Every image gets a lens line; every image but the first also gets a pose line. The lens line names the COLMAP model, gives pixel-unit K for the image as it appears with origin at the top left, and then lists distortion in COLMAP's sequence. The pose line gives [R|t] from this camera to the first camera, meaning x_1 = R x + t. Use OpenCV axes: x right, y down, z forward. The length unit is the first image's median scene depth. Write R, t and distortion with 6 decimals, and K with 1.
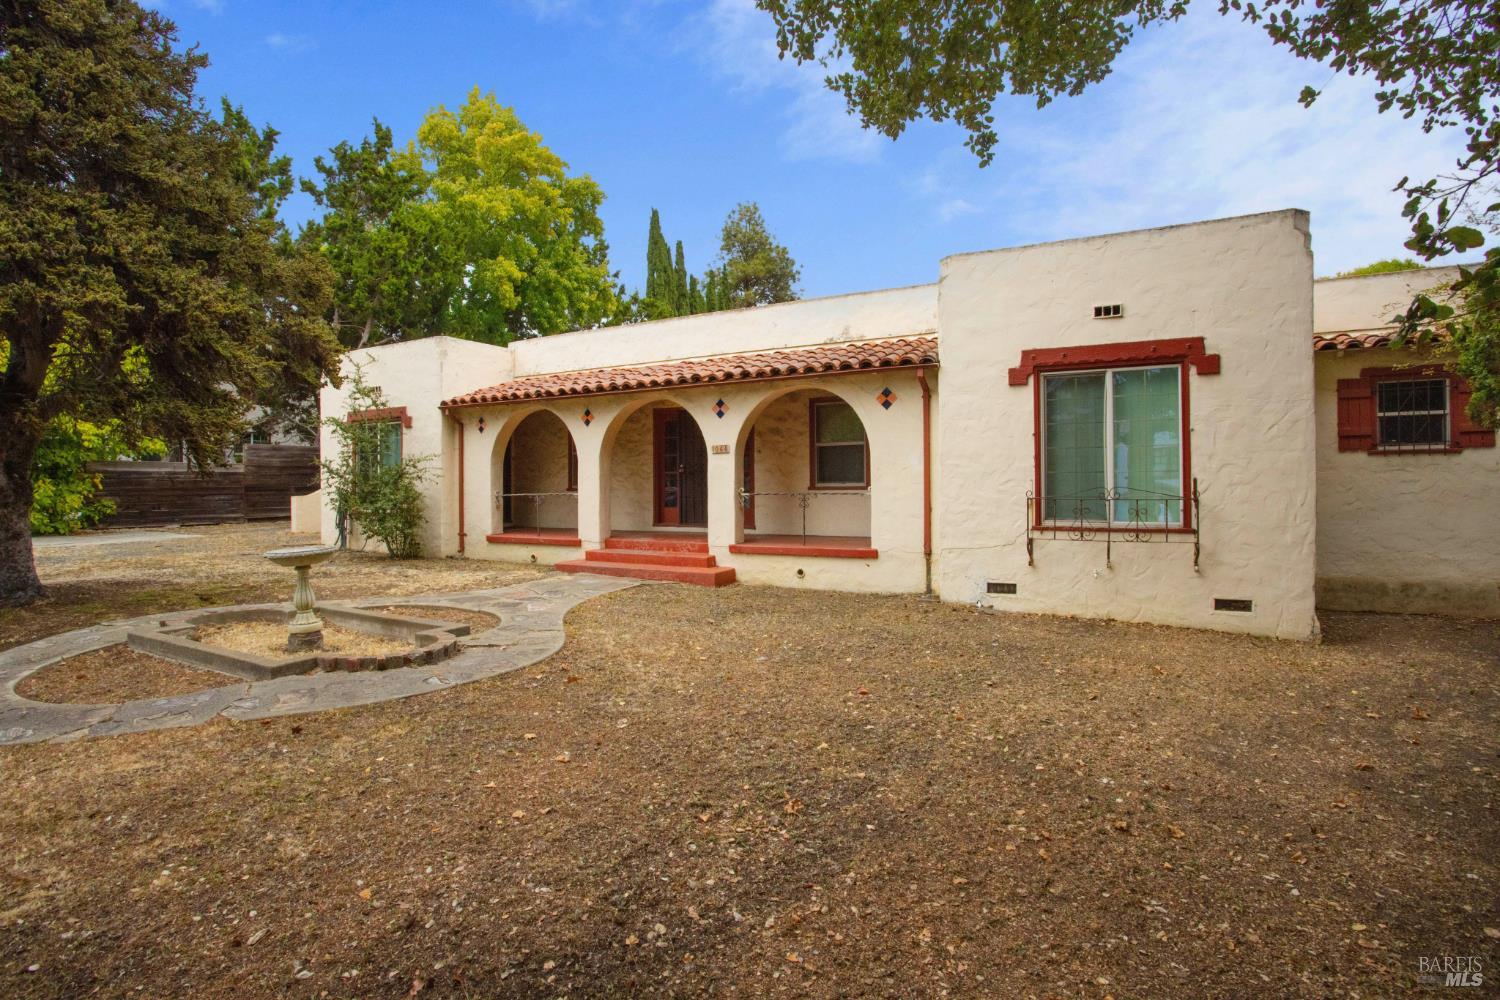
lens RADIAL K [[726.3, 0, 762.5], [0, 726.3, 489.9], [0, 0, 1]] dist [-0.039030, 0.000577]
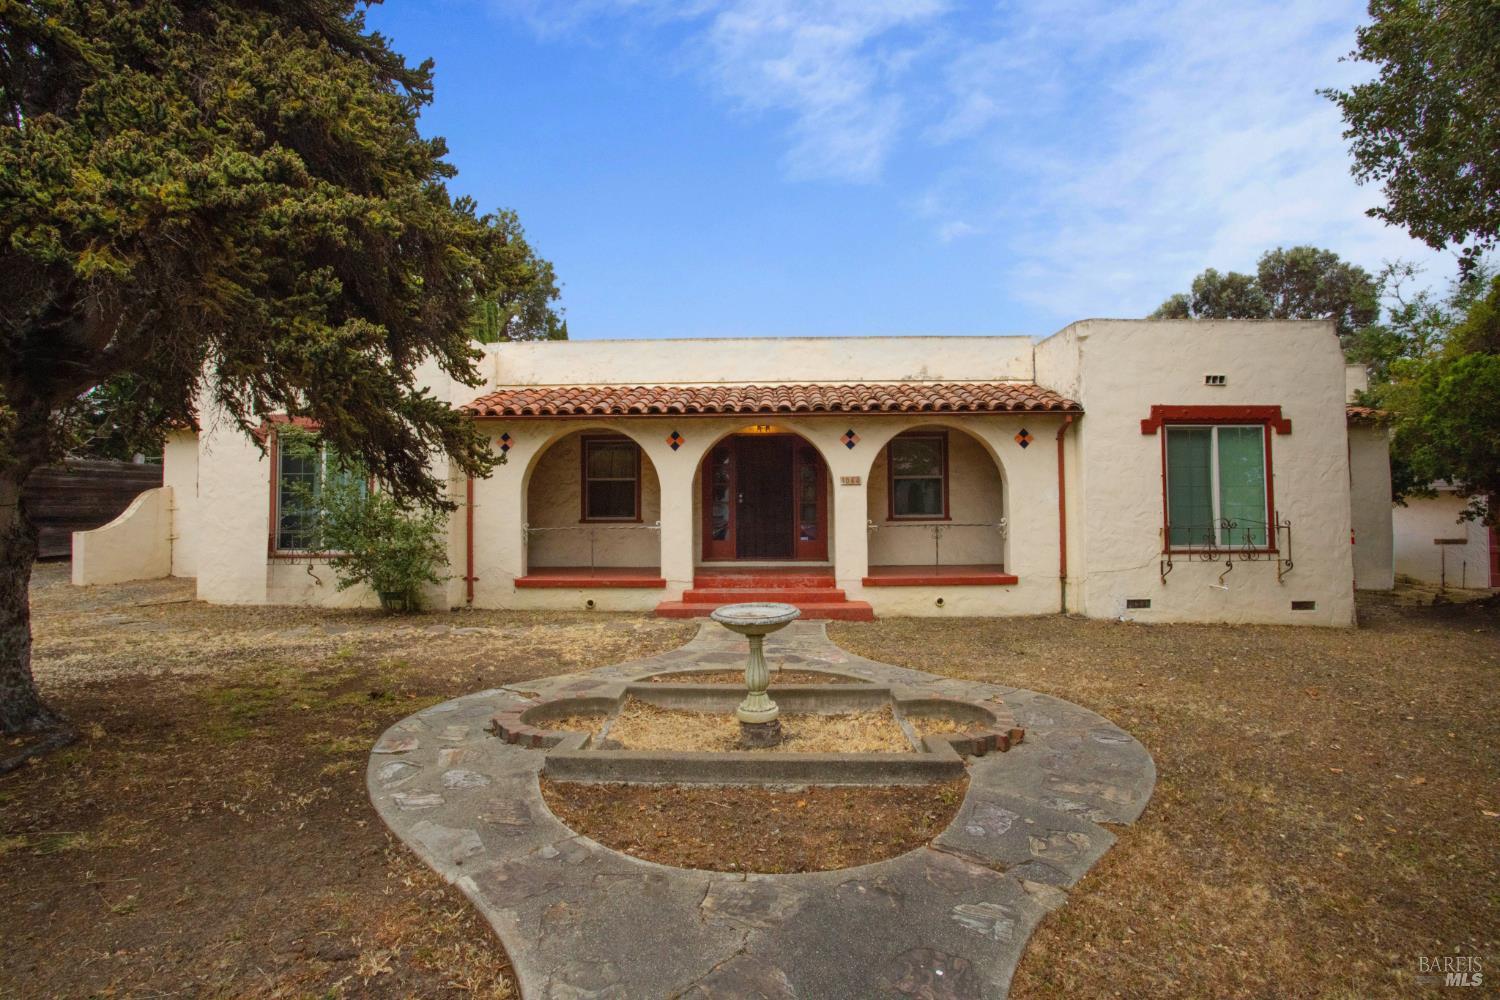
lens RADIAL K [[726.3, 0, 757.9], [0, 726.3, 493.4], [0, 0, 1]] dist [-0.039030, 0.000577]
pose [[0.893864, 0.011571, 0.448189, -0.682295], [0.003462, 0.999459, -0.032709, -0.007826], [-0.448325, 0.030789, 0.893340, 0.202205]]
